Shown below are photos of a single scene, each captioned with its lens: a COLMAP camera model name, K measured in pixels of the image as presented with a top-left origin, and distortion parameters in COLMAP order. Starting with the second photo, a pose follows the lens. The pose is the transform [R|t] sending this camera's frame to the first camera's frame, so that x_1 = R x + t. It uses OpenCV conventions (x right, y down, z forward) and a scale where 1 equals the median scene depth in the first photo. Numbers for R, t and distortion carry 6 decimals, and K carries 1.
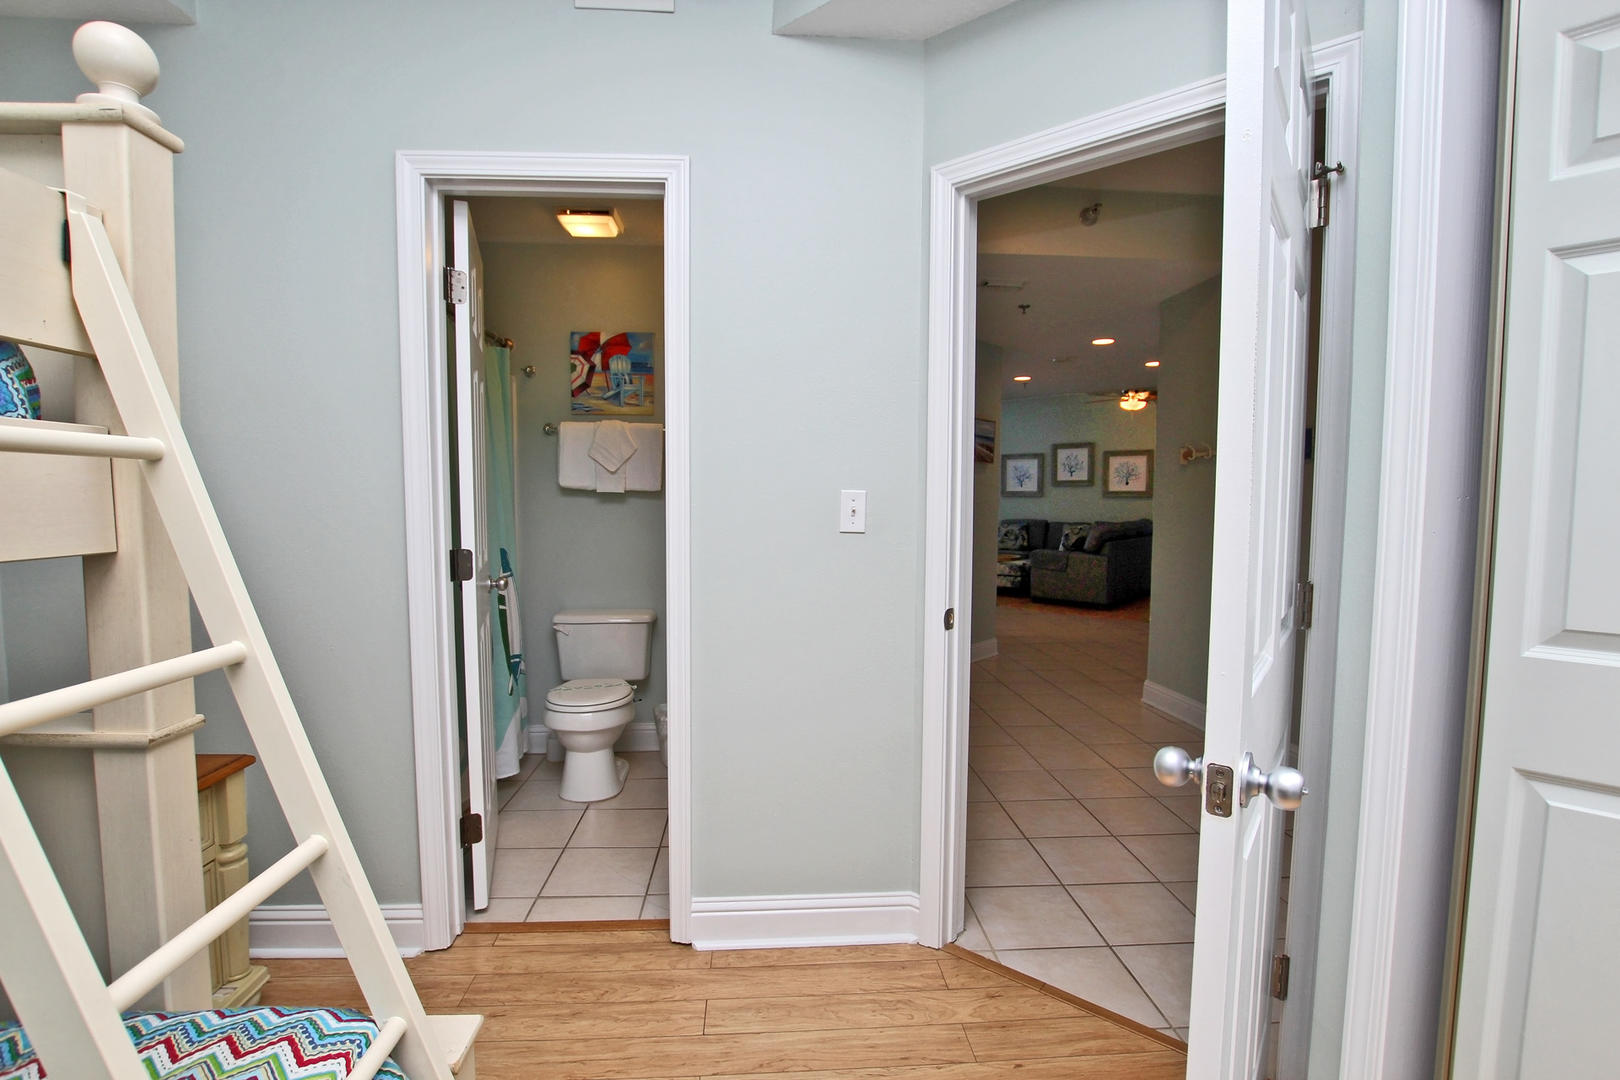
lens RADIAL K [[759.2, 0, 807.7], [0, 759.2, 549.7], [0, 0, 1]] dist [-0.004942, -0.000175]
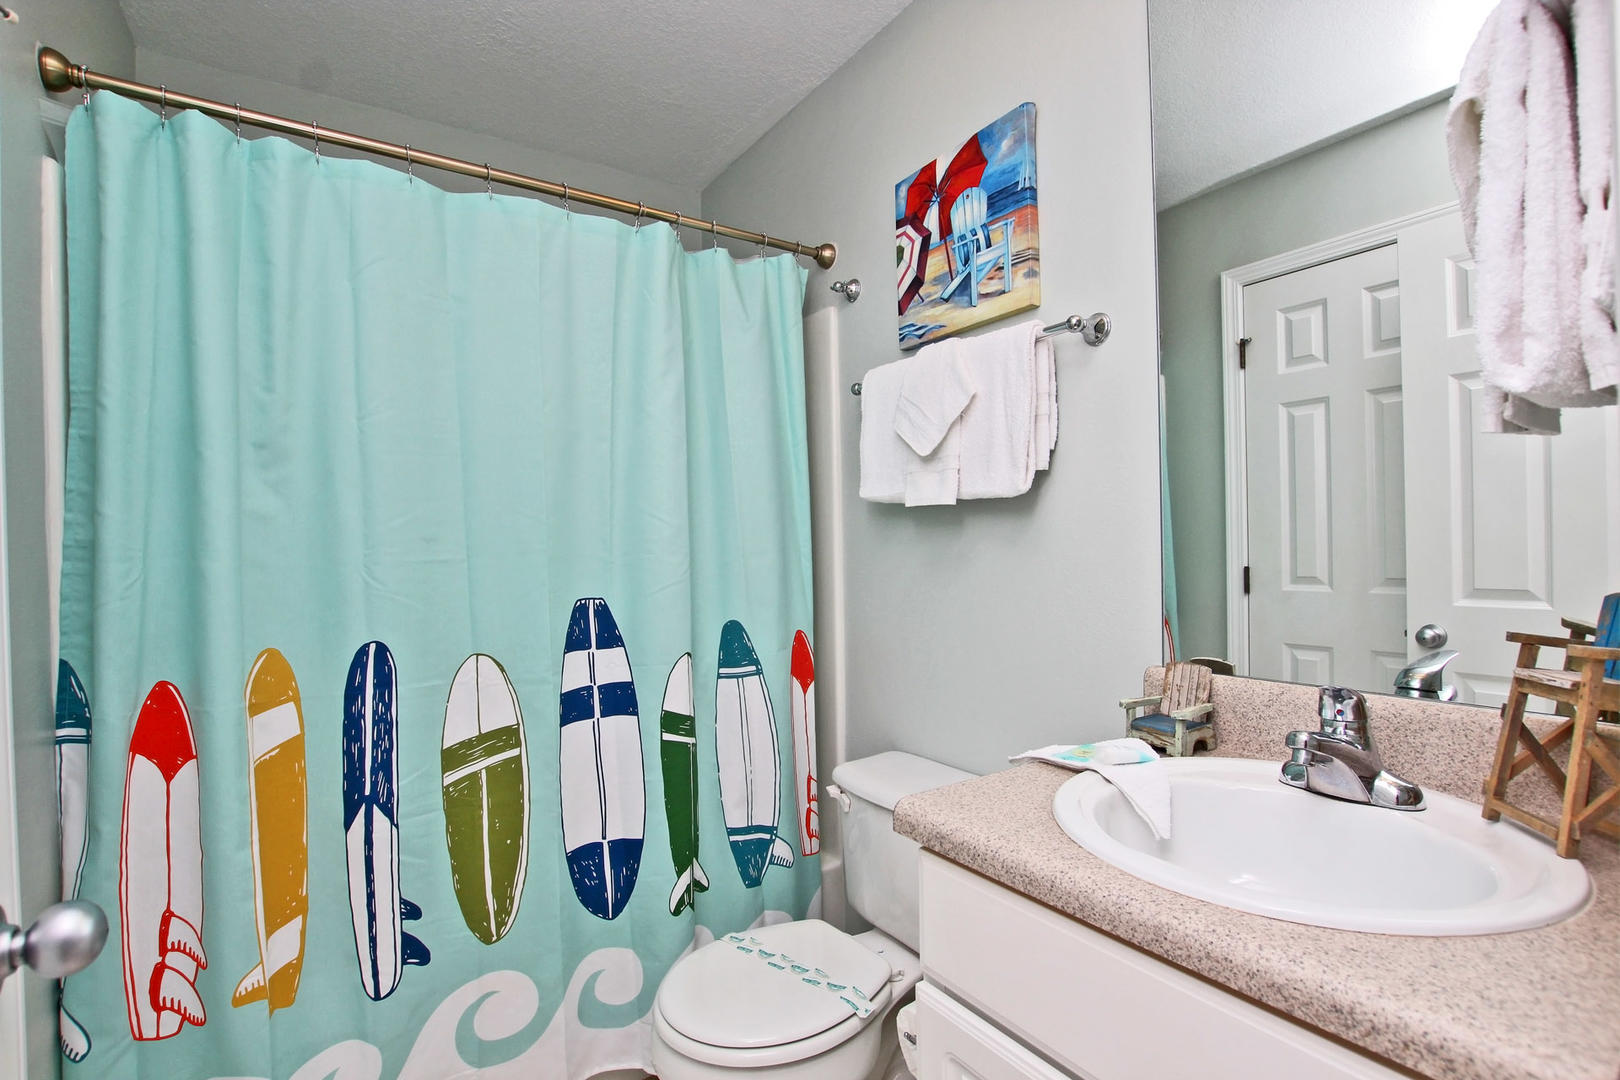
lens RADIAL K [[759.2, 0, 806.5], [0, 759.2, 537.3], [0, 0, 1]] dist [-0.004942, -0.000175]
pose [[0.501717, -0.019933, -0.864802, 0.078974], [-0.021992, 0.999117, -0.035787, -0.039533], [0.864752, 0.036973, 0.500835, 0.709176]]
